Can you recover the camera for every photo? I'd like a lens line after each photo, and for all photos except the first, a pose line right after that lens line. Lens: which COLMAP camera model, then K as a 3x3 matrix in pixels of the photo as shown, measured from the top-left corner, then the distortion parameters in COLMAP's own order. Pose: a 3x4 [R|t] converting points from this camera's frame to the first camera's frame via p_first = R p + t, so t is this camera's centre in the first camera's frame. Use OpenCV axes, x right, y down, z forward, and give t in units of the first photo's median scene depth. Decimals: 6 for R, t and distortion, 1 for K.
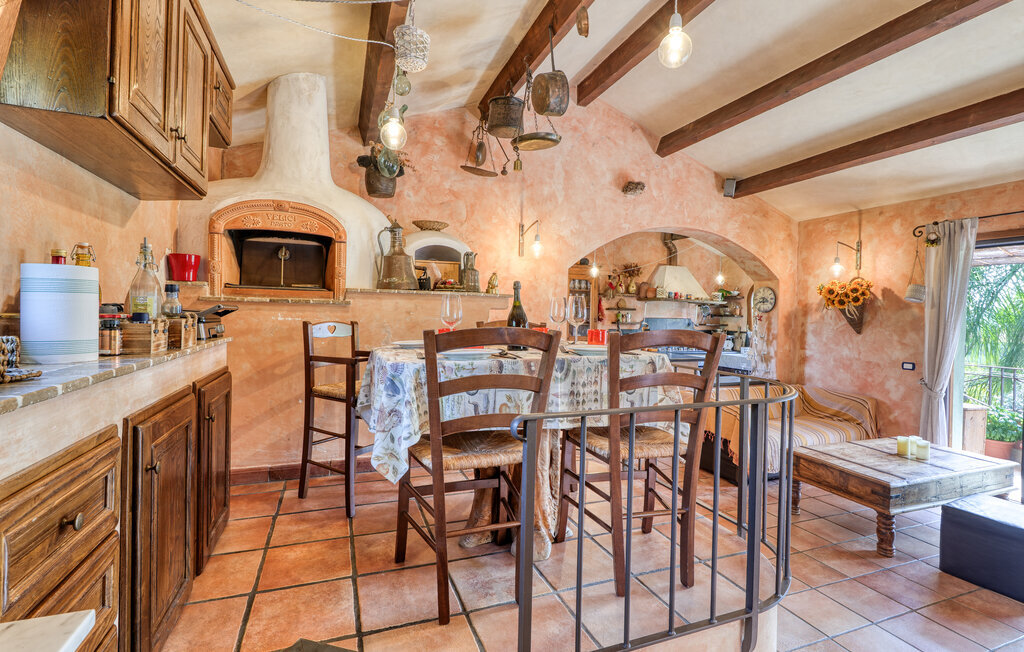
lens RADIAL K [[487.1, 0, 503.6], [0, 487.1, 313.0], [0, 0, 1]] dist [0.002299, -0.000323]
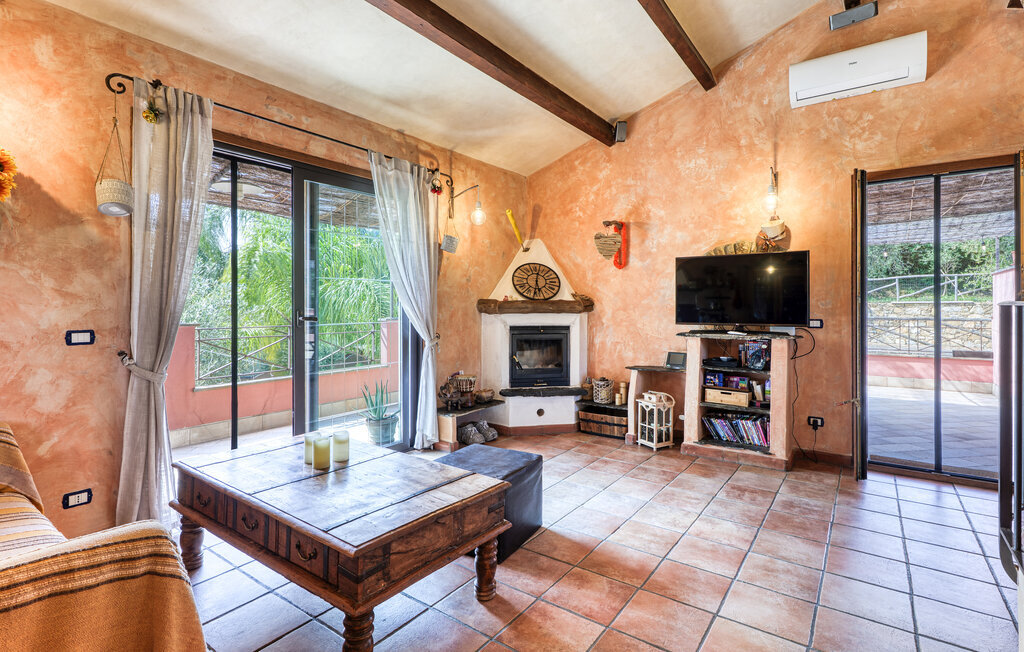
lens RADIAL K [[487.1, 0, 514.9], [0, 487.1, 299.9], [0, 0, 1]] dist [0.002299, -0.000323]
pose [[-0.565439, -0.016871, 0.824618, 0.151345], [-0.011515, 0.999855, 0.012560, 0.058077], [-0.824710, -0.002394, -0.565551, 0.915610]]
